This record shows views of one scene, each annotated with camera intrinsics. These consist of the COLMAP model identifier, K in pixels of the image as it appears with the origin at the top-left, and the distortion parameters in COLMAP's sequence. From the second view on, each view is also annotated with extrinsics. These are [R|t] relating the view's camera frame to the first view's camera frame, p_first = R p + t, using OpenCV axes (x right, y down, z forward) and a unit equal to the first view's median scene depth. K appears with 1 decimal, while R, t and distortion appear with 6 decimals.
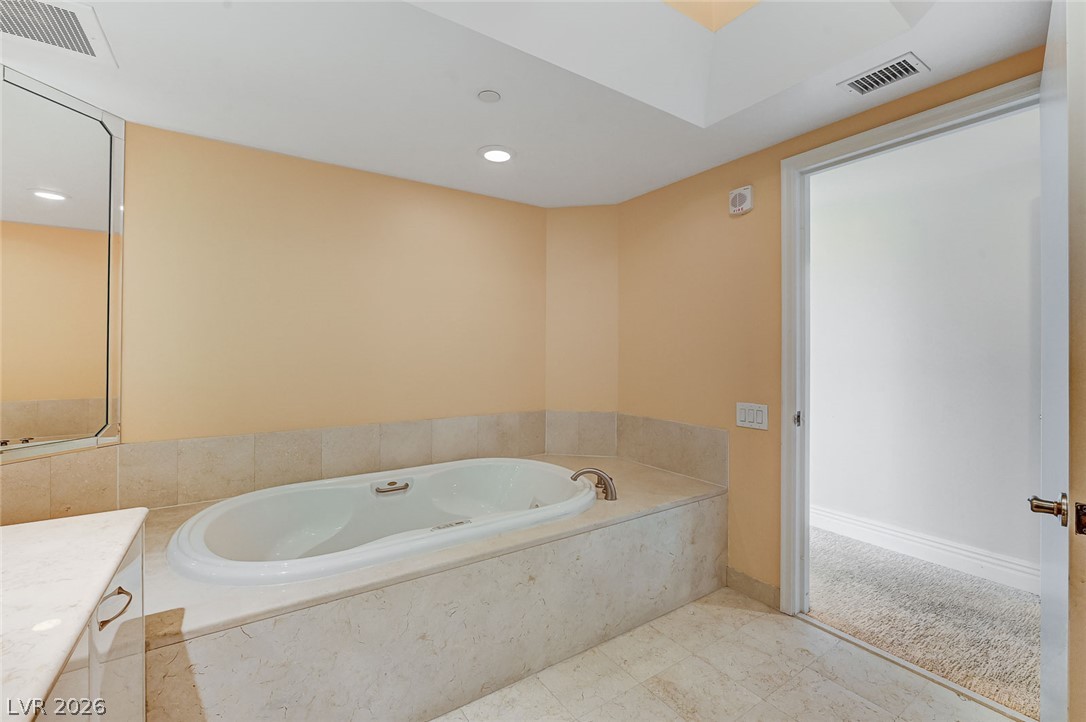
lens RADIAL K [[459.4, 0, 548.2], [0, 459.4, 352.9], [0, 0, 1]] dist [-0.005027, -0.000185]
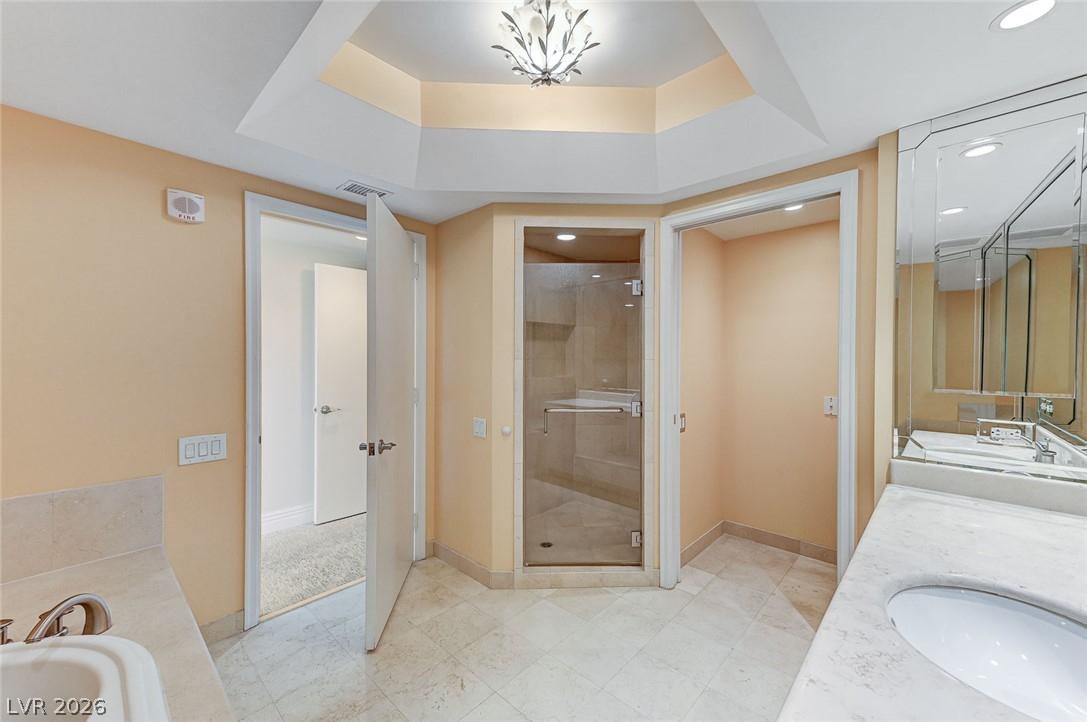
lens RADIAL K [[426.3, 0, 547.7], [0, 426.3, 361.1], [0, 0, 1]] dist [0.021722, -0.000224]
pose [[-0.235237, -0.013426, 0.971845, -0.674574], [-0.006157, 0.999905, 0.012324, -0.064624], [-0.971918, -0.003085, -0.235298, 0.649498]]
